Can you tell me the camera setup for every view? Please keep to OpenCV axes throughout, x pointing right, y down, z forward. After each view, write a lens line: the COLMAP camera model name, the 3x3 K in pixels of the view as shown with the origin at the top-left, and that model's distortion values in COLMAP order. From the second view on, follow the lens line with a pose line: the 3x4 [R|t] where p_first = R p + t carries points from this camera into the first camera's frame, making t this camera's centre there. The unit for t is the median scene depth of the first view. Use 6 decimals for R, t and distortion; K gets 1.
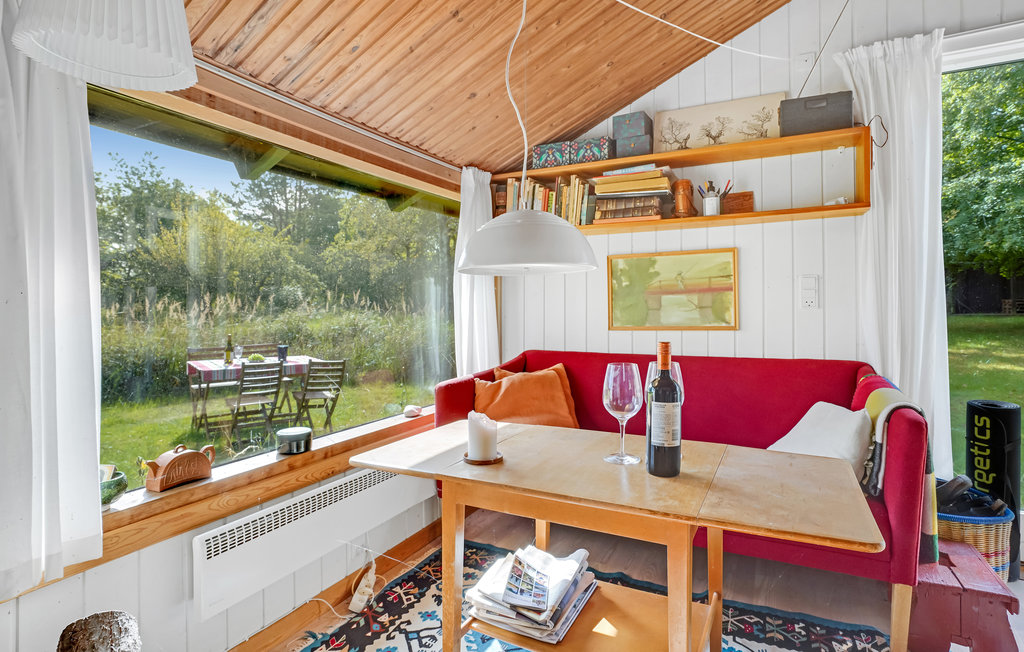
lens RADIAL K [[520.9, 0, 489.5], [0, 520.9, 303.1], [0, 0, 1]] dist [-0.051353, 0.023550]
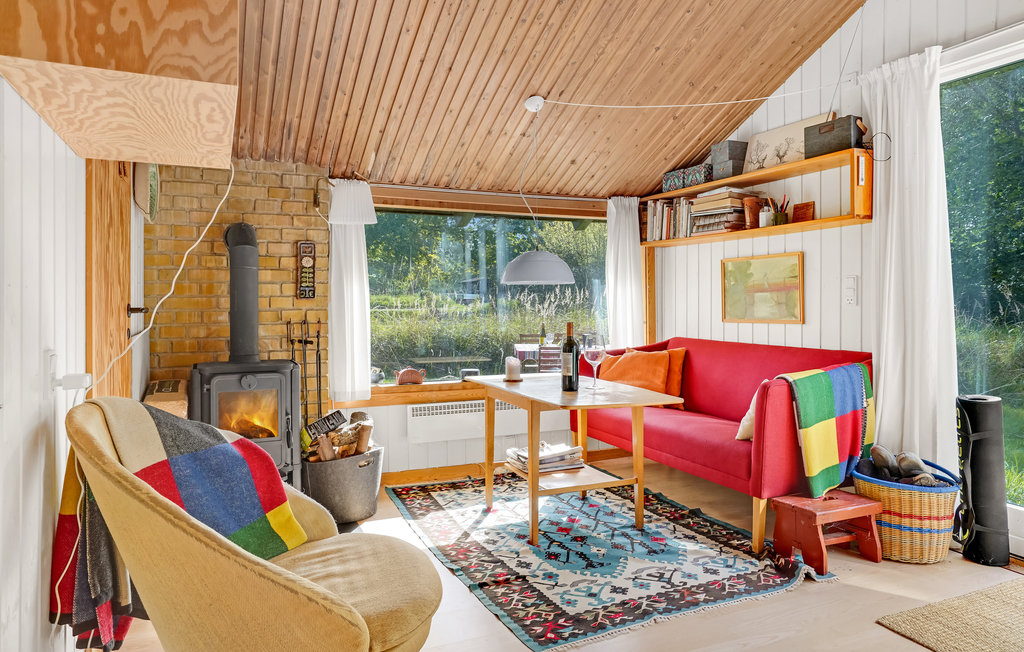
lens RADIAL K [[659.4, 0, 512.0], [0, 659.4, 326.0], [0, 0, 1]] dist [-0.000133, 0.002516]
pose [[0.789041, 0.029658, -0.613625, 0.850023], [0.000319, 0.998814, 0.048685, -0.013818], [0.614341, -0.038610, 0.788096, -0.537482]]
